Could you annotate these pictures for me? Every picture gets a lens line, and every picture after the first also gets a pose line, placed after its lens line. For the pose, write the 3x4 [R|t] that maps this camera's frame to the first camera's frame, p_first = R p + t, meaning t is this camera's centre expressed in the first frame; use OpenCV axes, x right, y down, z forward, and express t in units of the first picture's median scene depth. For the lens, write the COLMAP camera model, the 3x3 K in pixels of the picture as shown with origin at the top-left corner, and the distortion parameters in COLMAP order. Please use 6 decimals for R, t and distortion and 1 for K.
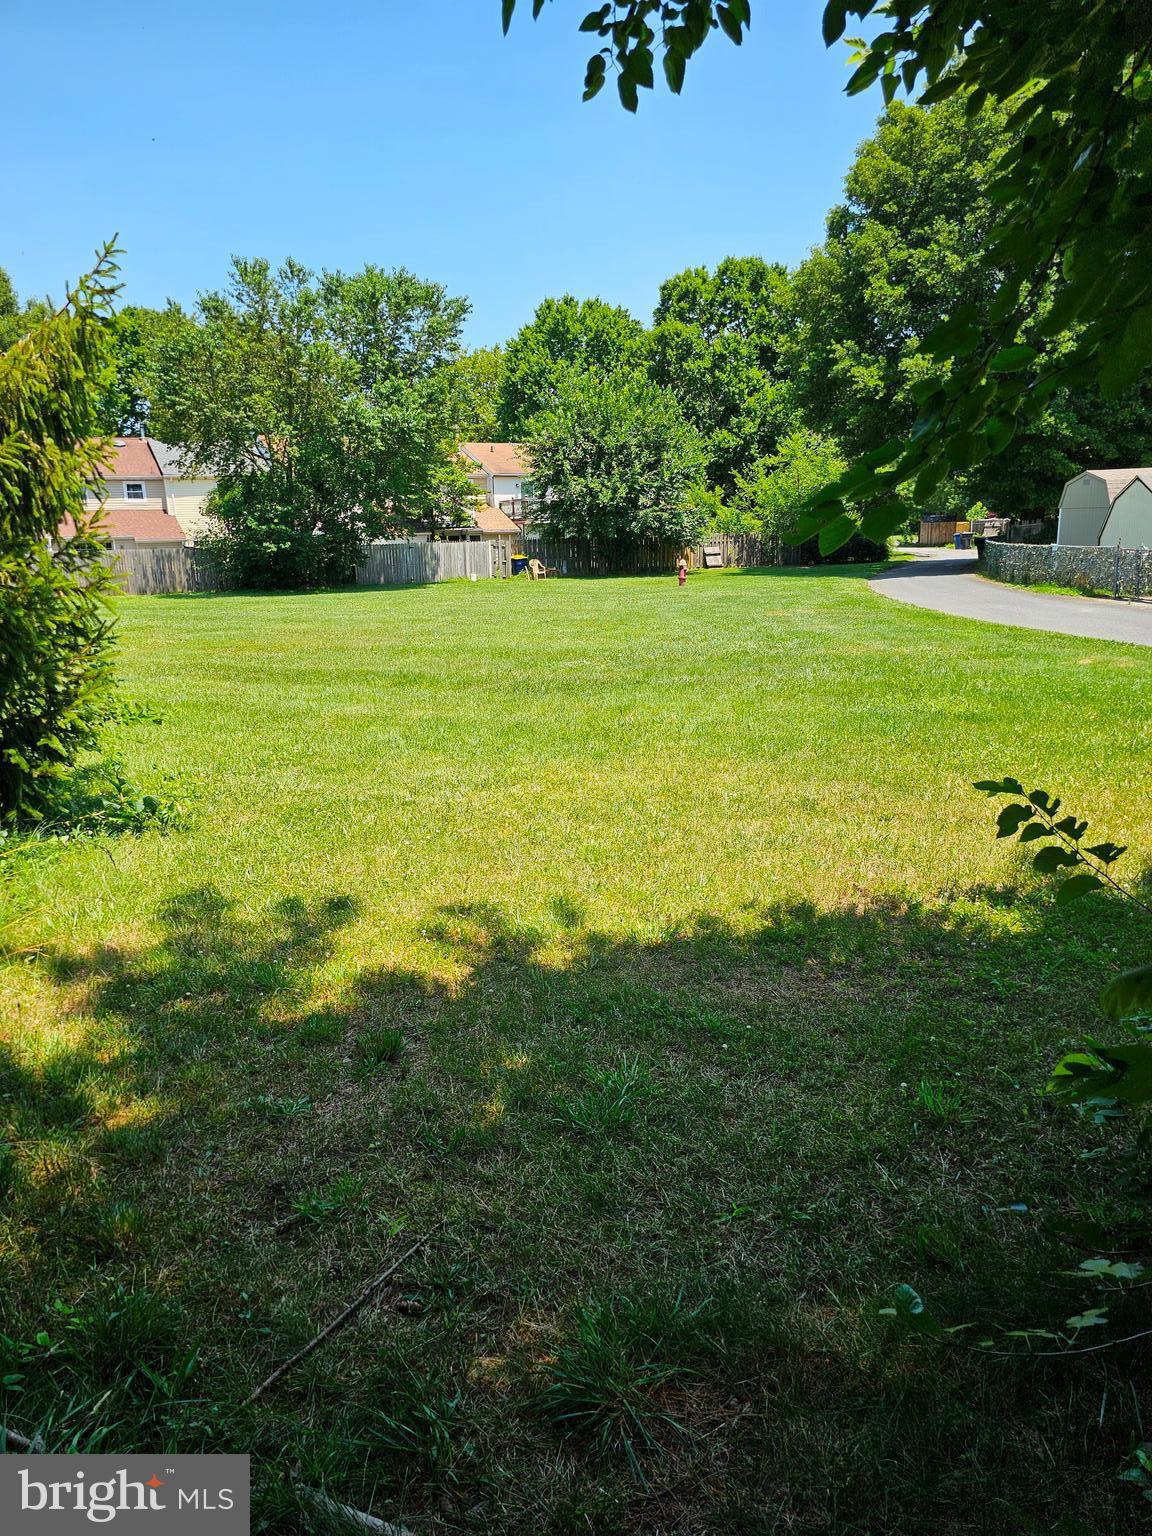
lens RADIAL K [[1028.1, 0, 576.0], [0, 1028.1, 768.0], [0, 0, 1]] dist [0.082263, -0.080063]
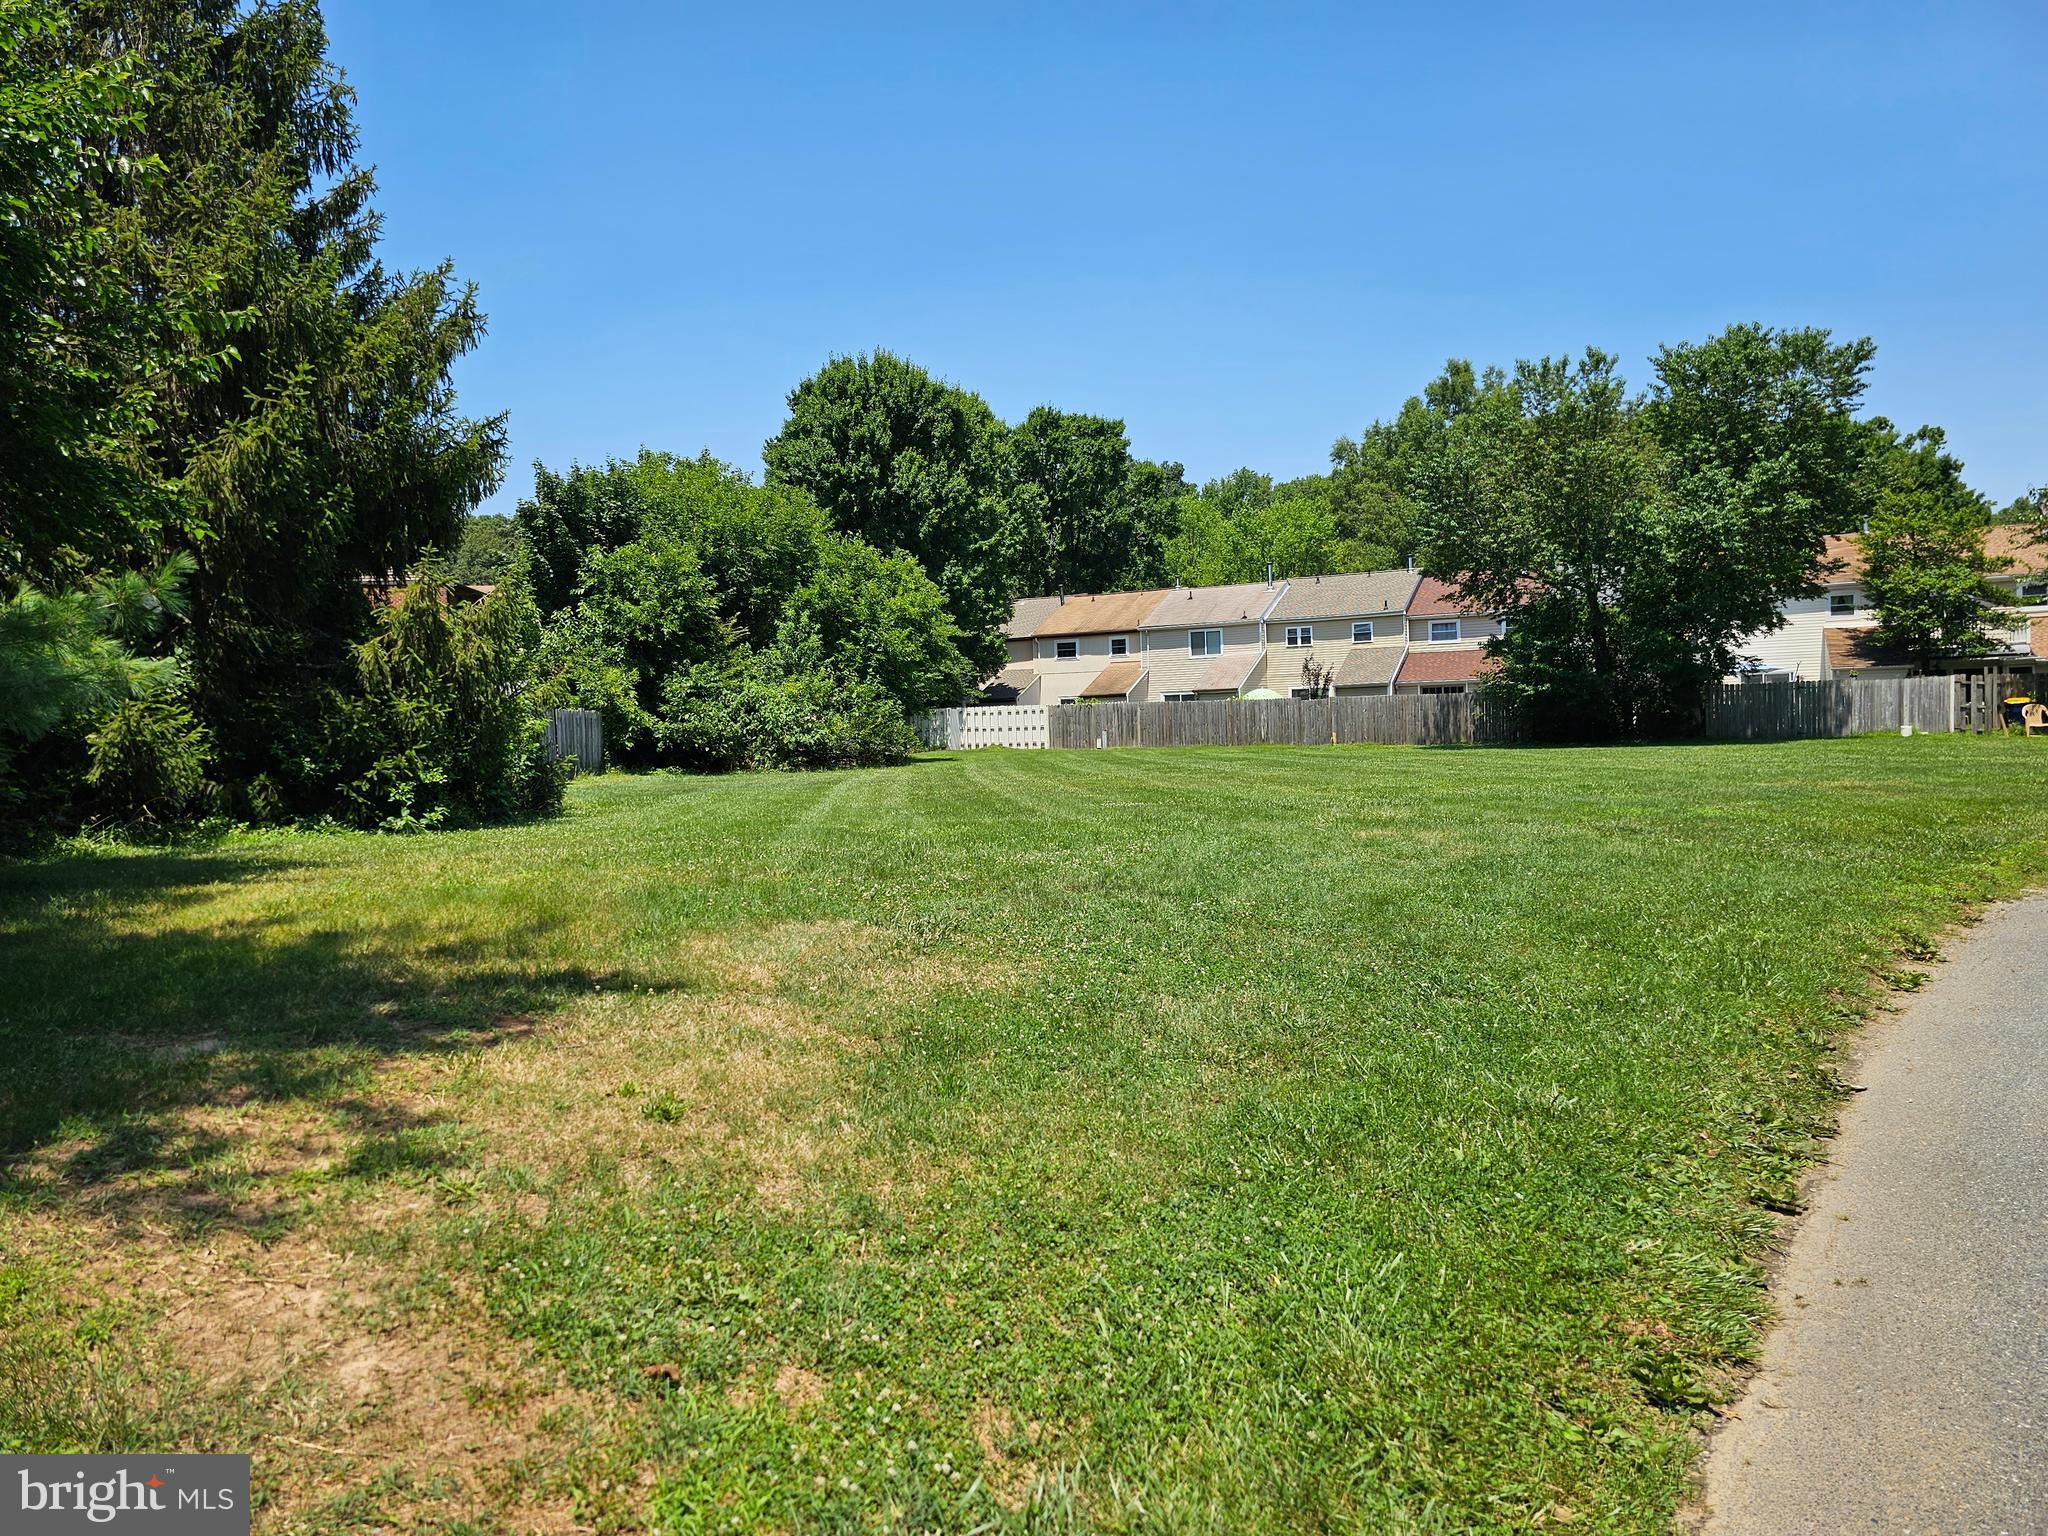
lens RADIAL K [[1370.8, 0, 1024.0], [0, 1370.8, 768.0], [0, 0, 1]] dist [0.082263, -0.080063]
pose [[0.618762, 0.036778, -0.784717, 0.287576], [-0.159038, 0.984084, -0.079283, -0.002686], [0.769312, 0.173857, 0.614763, 0.034125]]
